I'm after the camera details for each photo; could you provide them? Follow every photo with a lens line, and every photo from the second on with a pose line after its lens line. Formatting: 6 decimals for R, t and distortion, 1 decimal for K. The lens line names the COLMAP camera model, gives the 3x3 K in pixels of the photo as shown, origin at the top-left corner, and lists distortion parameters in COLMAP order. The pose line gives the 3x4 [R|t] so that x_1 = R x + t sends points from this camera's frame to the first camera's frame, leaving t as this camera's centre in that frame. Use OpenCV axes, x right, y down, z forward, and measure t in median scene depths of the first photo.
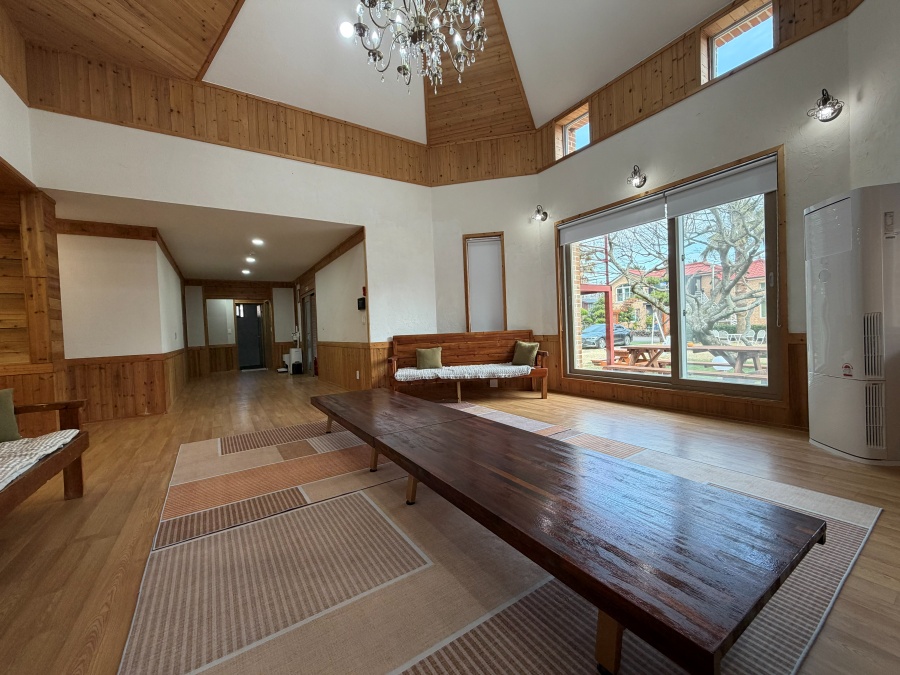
lens RADIAL K [[360.7, 0, 450.0], [0, 360.7, 337.5], [0, 0, 1]] dist [-0.000683, -0.000101]
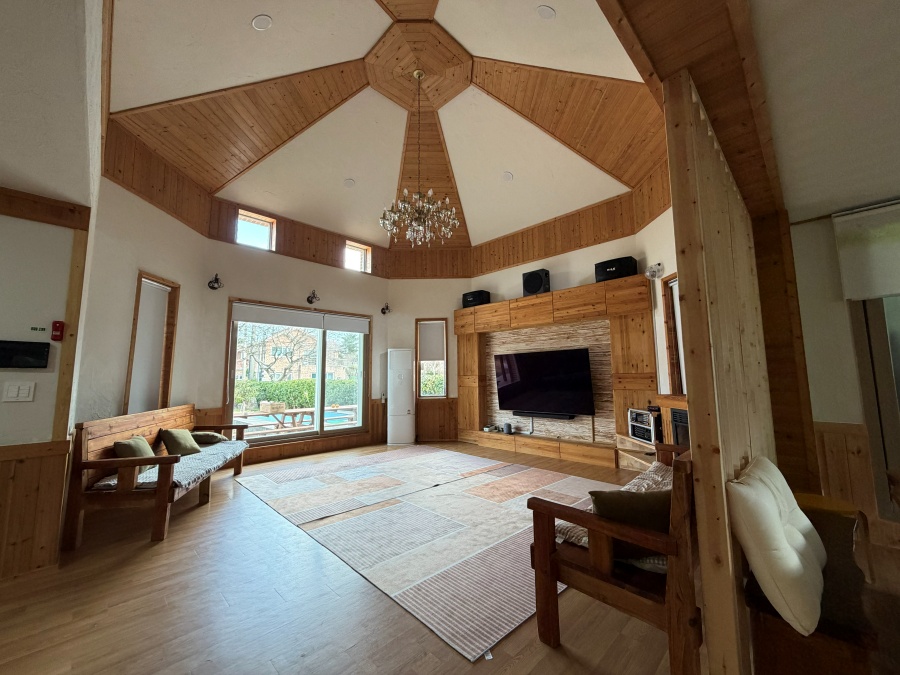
lens RADIAL K [[360.7, 0, 450.0], [0, 360.7, 337.5], [0, 0, 1]] dist [-0.000683, -0.000101]
pose [[-0.193676, 0.151866, 0.969240, -1.067896], [0.035533, 0.988384, -0.147766, -0.036082], [-0.980422, 0.005821, -0.196822, 0.754639]]
